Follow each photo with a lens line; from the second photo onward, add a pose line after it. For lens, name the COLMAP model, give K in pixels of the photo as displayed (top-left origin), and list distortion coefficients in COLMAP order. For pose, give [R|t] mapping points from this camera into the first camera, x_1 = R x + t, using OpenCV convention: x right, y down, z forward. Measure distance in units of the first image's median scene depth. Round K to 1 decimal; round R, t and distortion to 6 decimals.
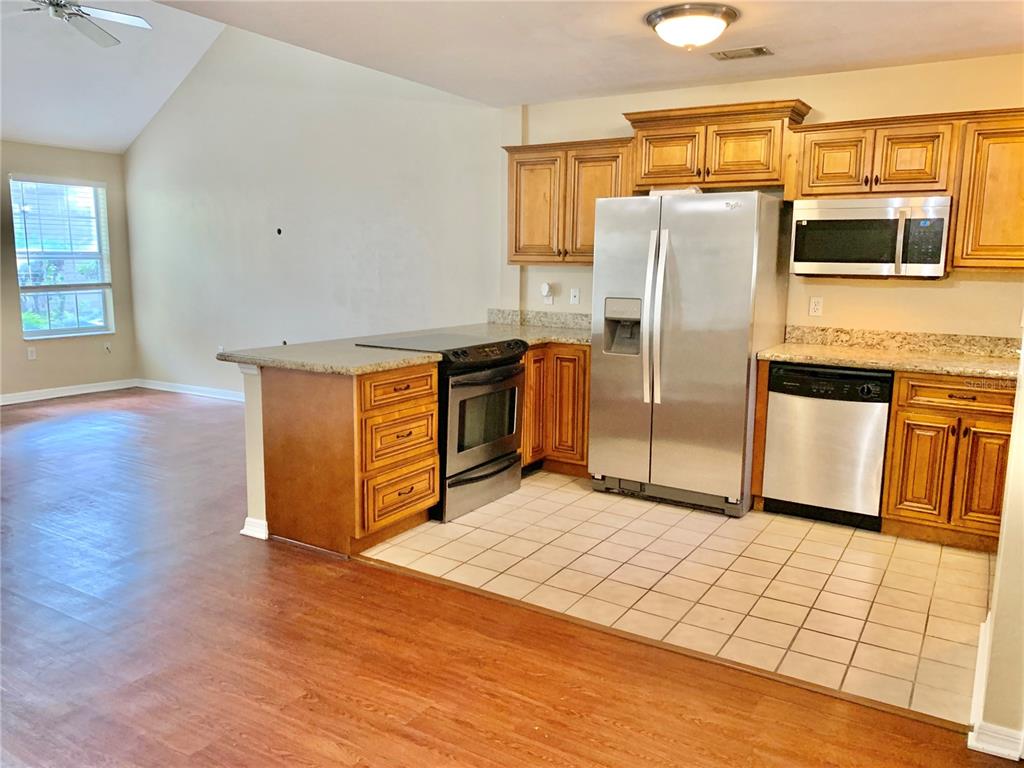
lens RADIAL K [[790.9, 0, 507.4], [0, 790.9, 383.8], [0, 0, 1]] dist [-0.005531, 0.001825]
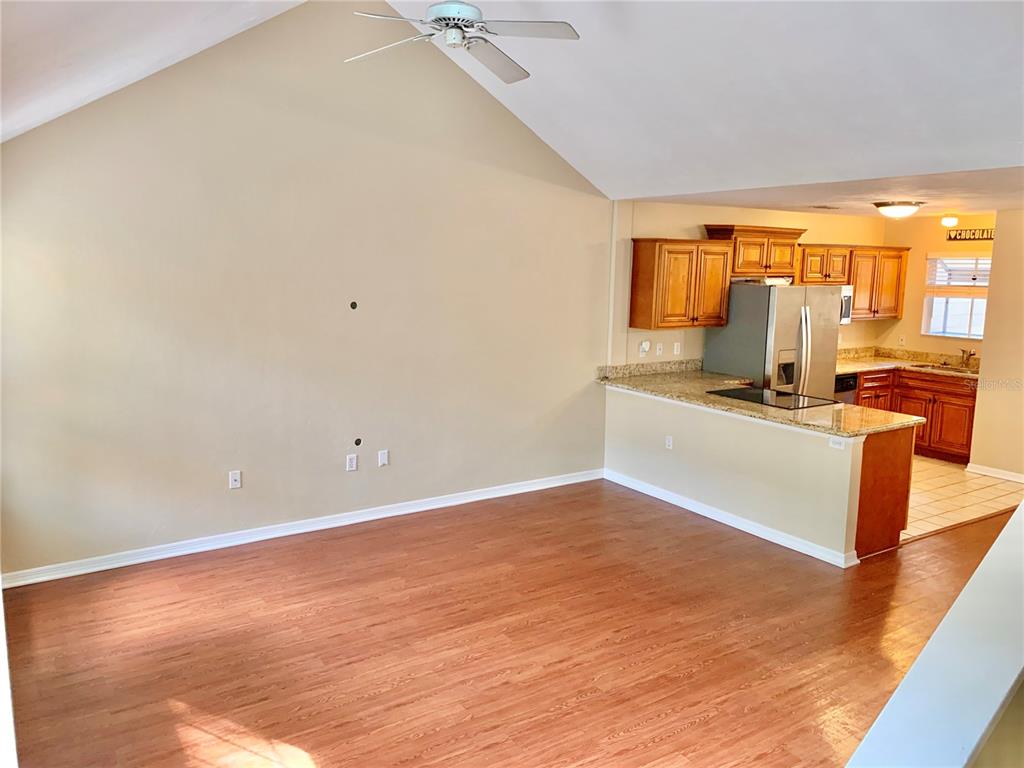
lens RADIAL K [[790.9, 0, 507.4], [0, 790.9, 383.8], [0, 0, 1]] dist [-0.005531, 0.001825]
pose [[0.418530, -0.157737, 0.894400, -1.202651], [0.127057, 0.985287, 0.114310, -0.235892], [-0.899271, 0.065798, 0.432414, 0.665326]]
